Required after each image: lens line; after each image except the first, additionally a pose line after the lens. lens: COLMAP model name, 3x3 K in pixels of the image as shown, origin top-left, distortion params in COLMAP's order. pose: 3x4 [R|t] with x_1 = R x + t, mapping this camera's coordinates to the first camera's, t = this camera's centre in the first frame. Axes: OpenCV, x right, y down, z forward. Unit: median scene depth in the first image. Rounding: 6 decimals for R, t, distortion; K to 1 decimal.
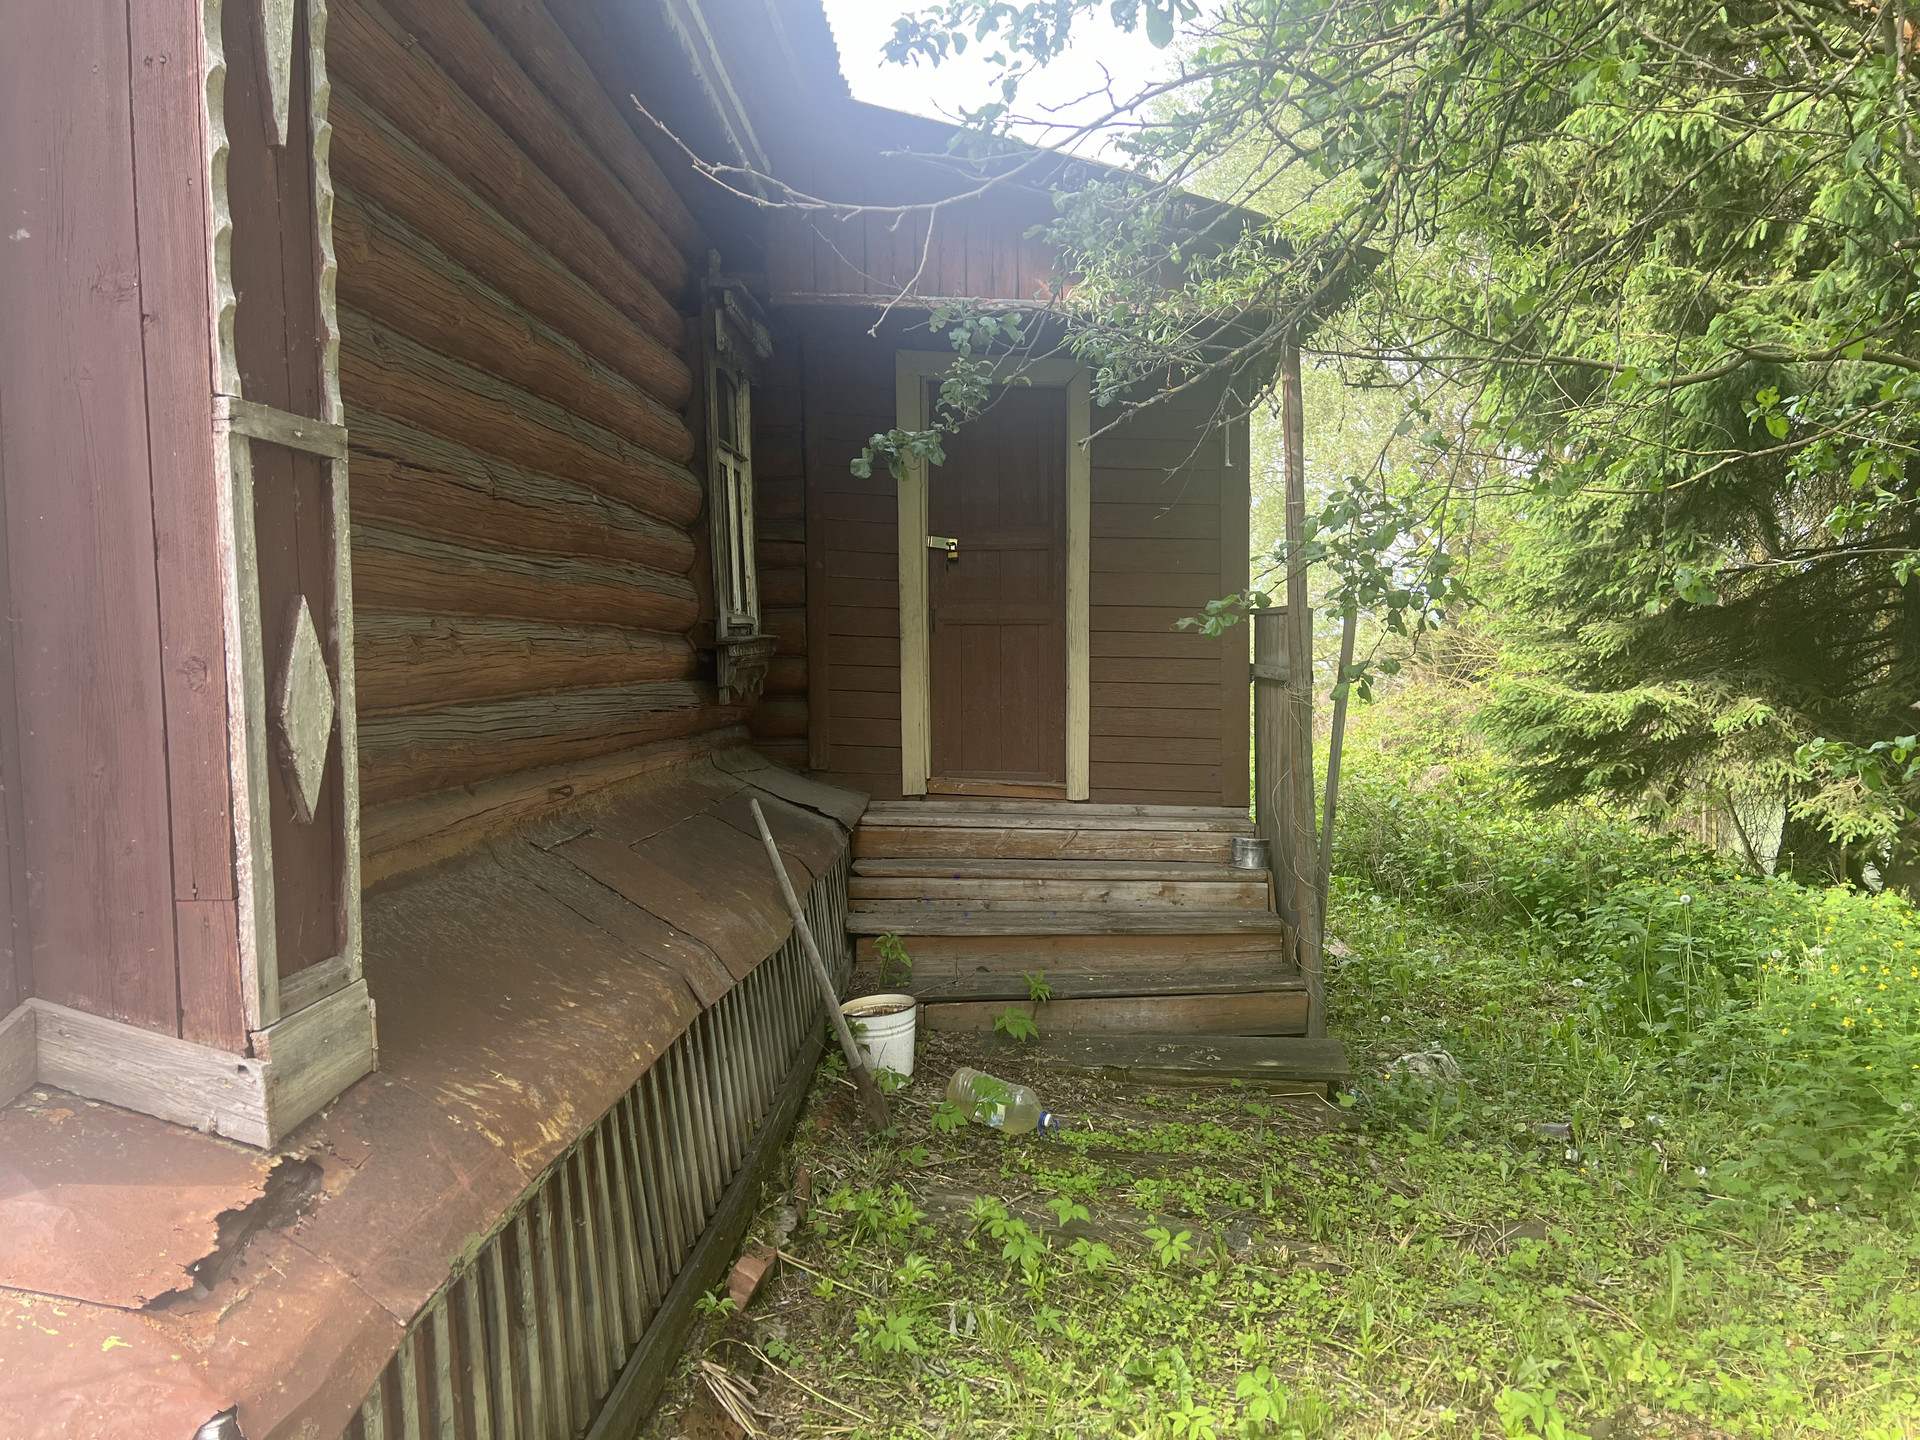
lens RADIAL K [[1416.8, 0, 960.3], [0, 1416.8, 736.2], [0, 0, 1]] dist [0.045691, -0.062576]
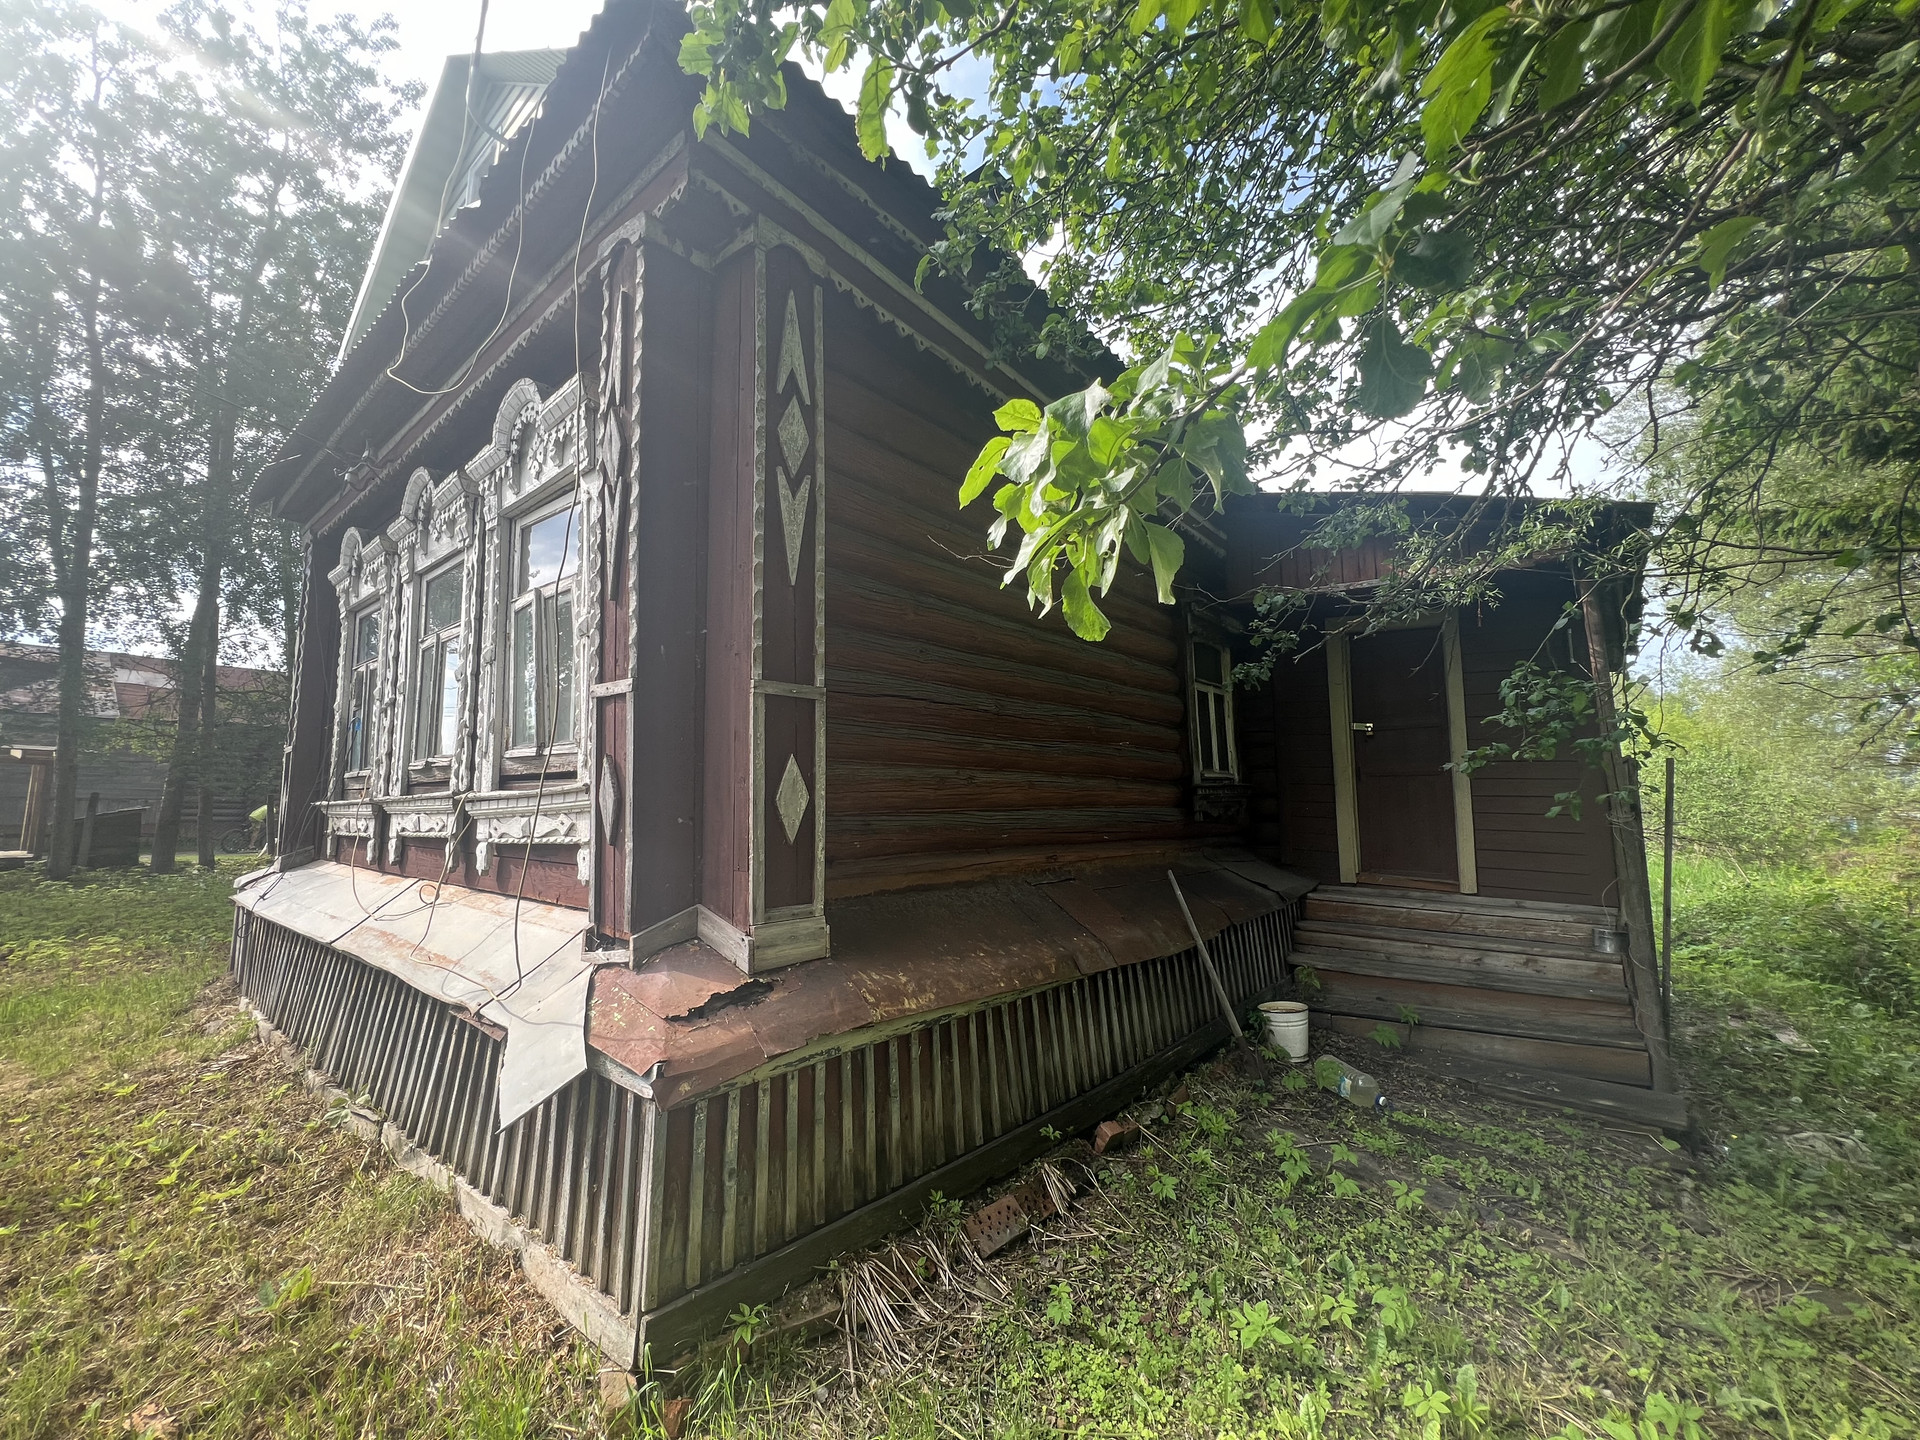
lens RADIAL K [[761.8, 0, 960.0], [0, 761.8, 720.0], [0, 0, 1]] dist [-0.003832, 0.000316]
pose [[0.795219, -0.062675, -0.603074, 0.205731], [-0.039518, 0.987171, -0.154701, 0.013712], [0.605033, 0.146853, 0.782540, 0.039618]]
